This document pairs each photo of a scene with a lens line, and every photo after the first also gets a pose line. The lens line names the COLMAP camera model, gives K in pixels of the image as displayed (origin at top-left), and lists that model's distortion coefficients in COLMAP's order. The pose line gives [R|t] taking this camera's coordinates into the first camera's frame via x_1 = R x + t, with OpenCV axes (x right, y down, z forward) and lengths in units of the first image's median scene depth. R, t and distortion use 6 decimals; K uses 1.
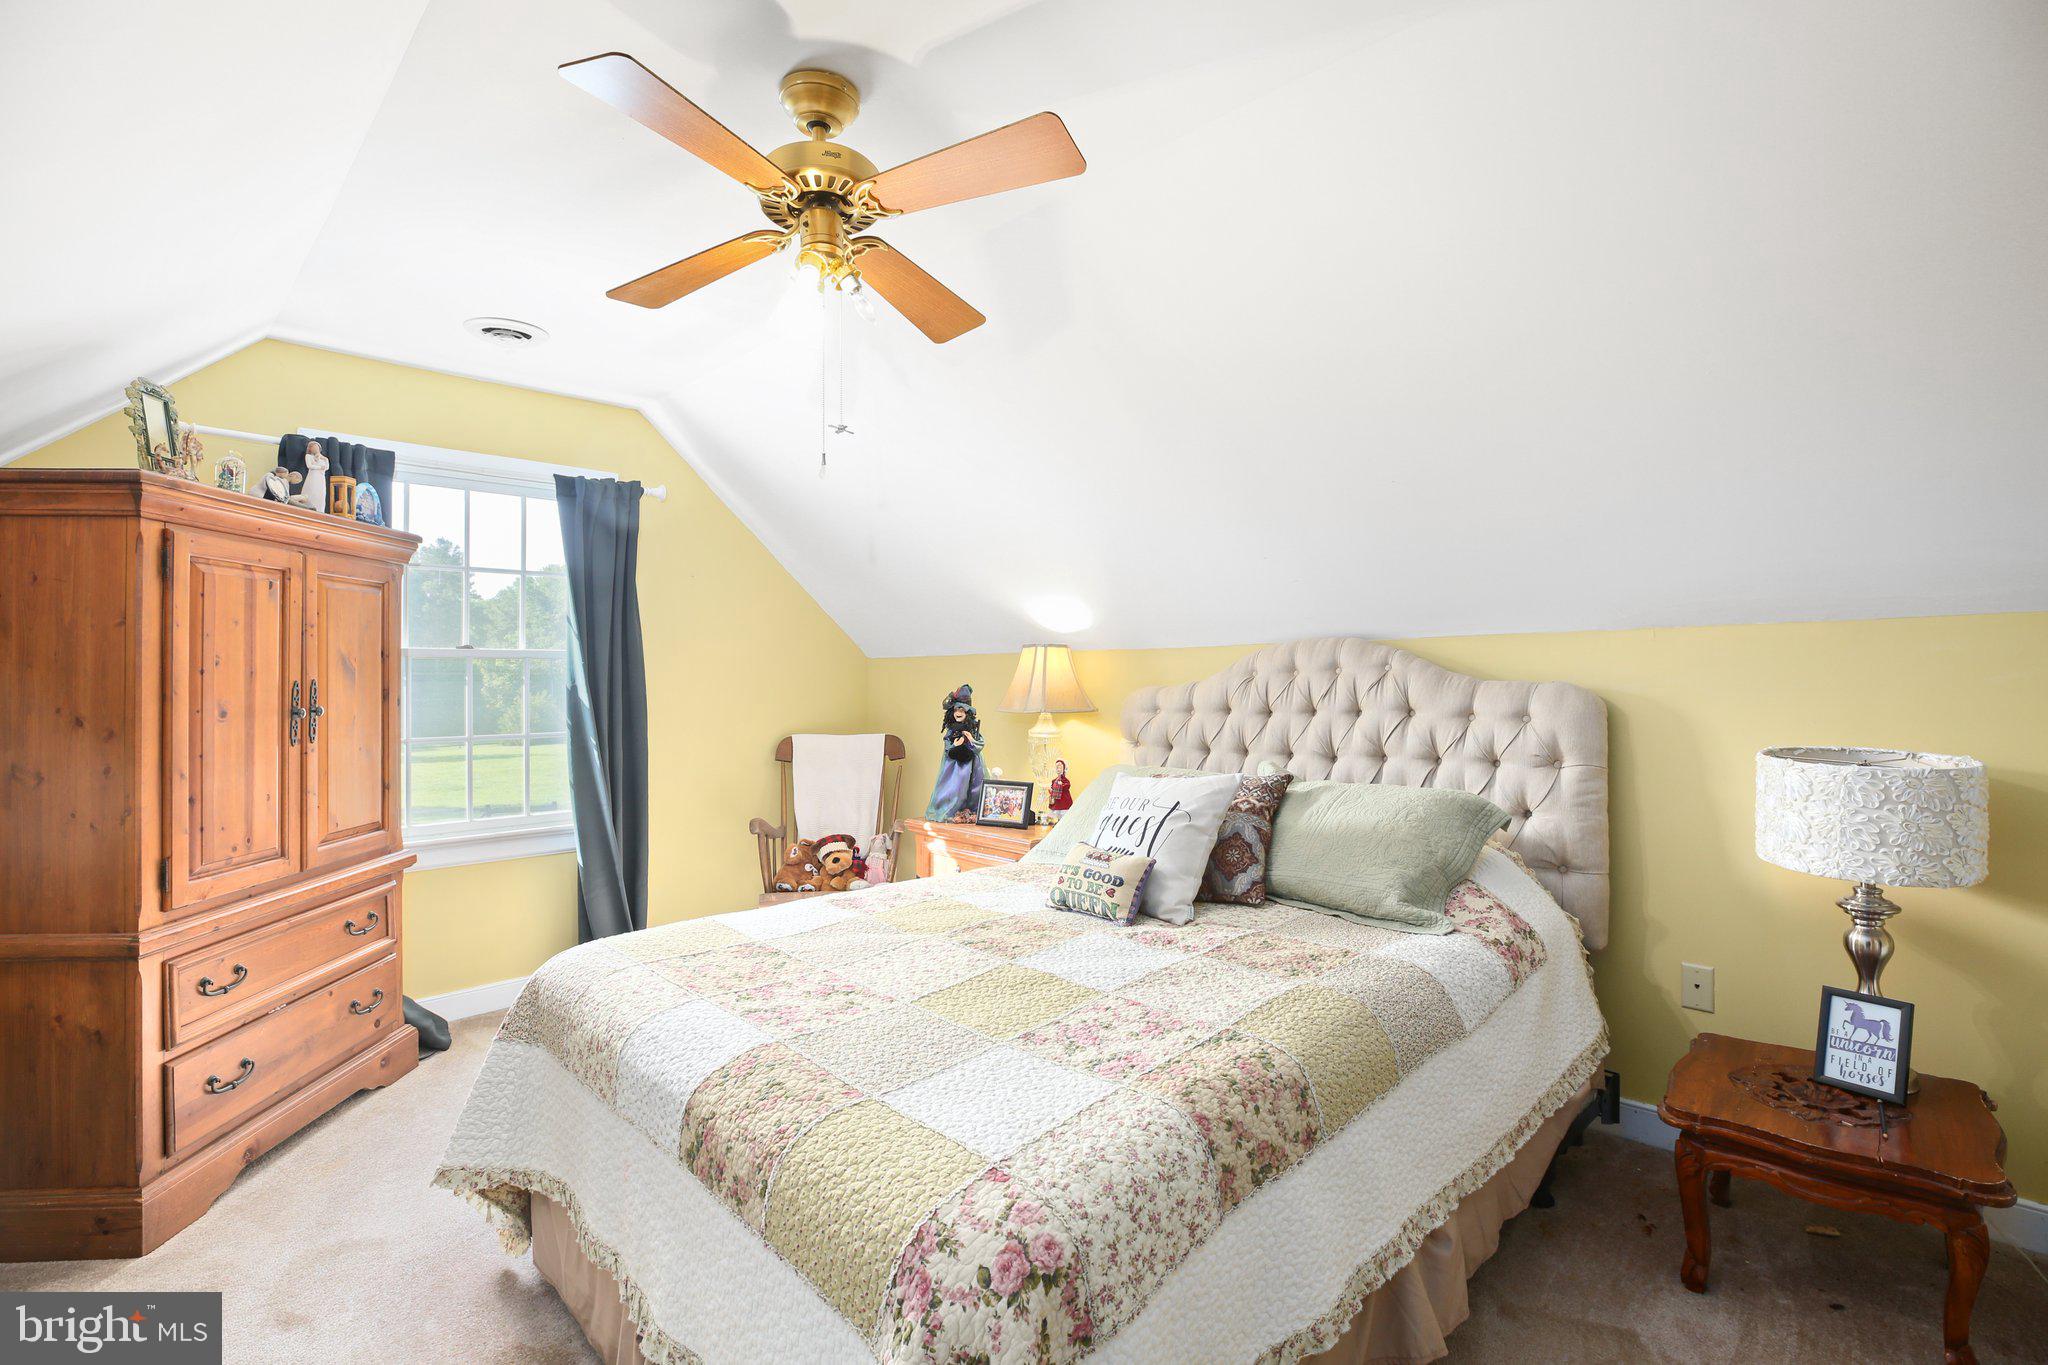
lens RADIAL K [[935.3, 0, 1027.3], [0, 935.3, 664.9], [0, 0, 1]] dist [-0.035707, 0.009167]
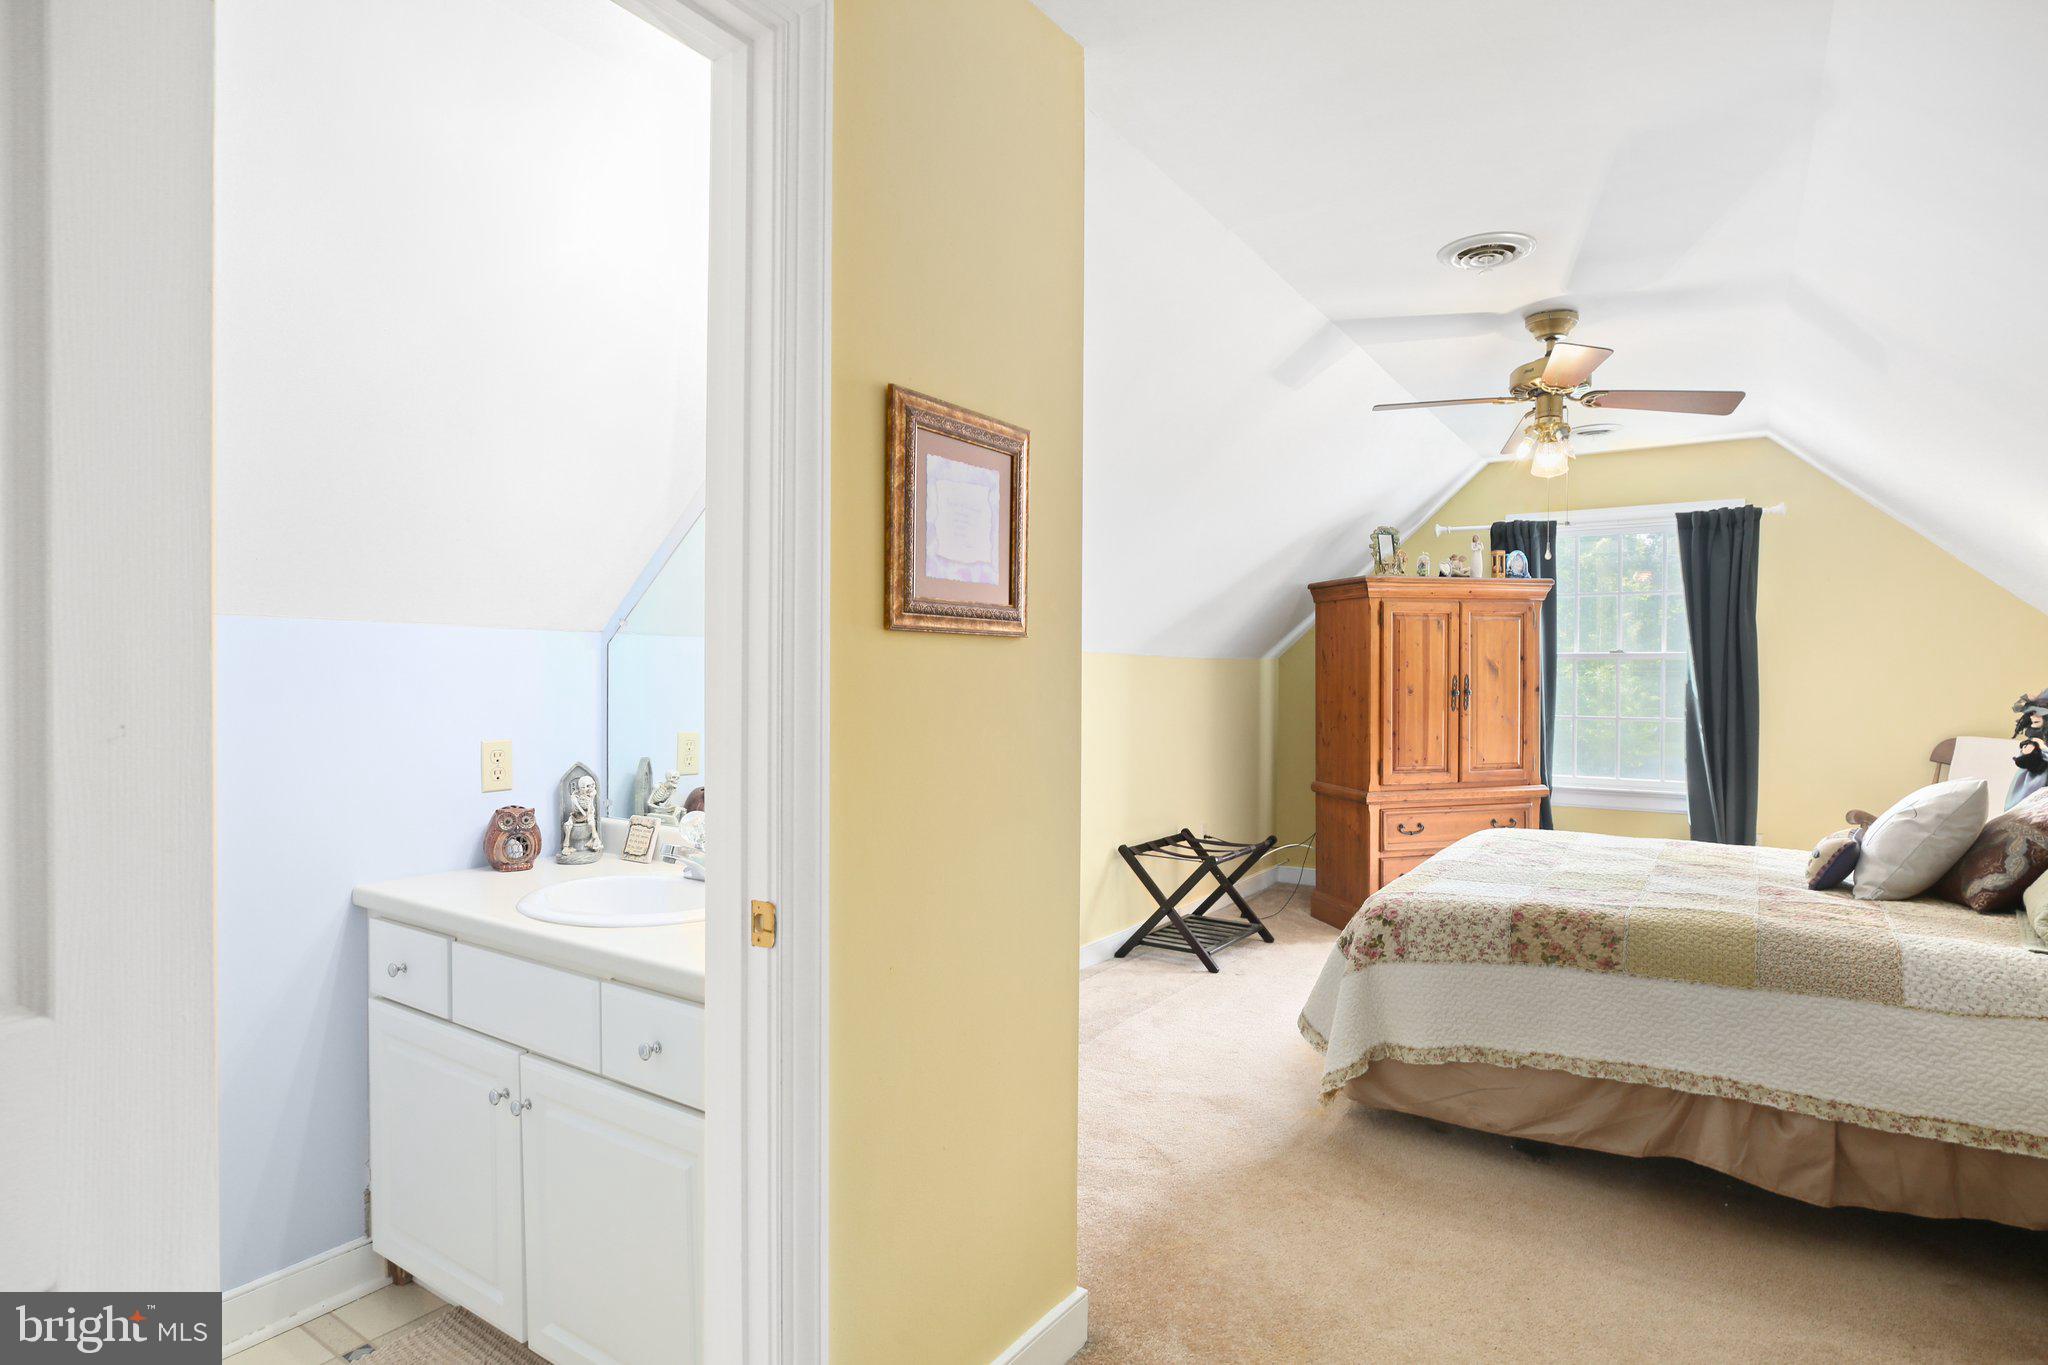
lens RADIAL K [[1097.9, 0, 1023.3], [0, 1097.9, 676.0], [0, 0, 1]] dist [0.000286, 0.000043]
pose [[0.169258, 0.010300, -0.985518, 1.240972], [0.009461, 0.999882, 0.012075, -0.015721], [0.985526, -0.011368, 0.169141, -0.201683]]
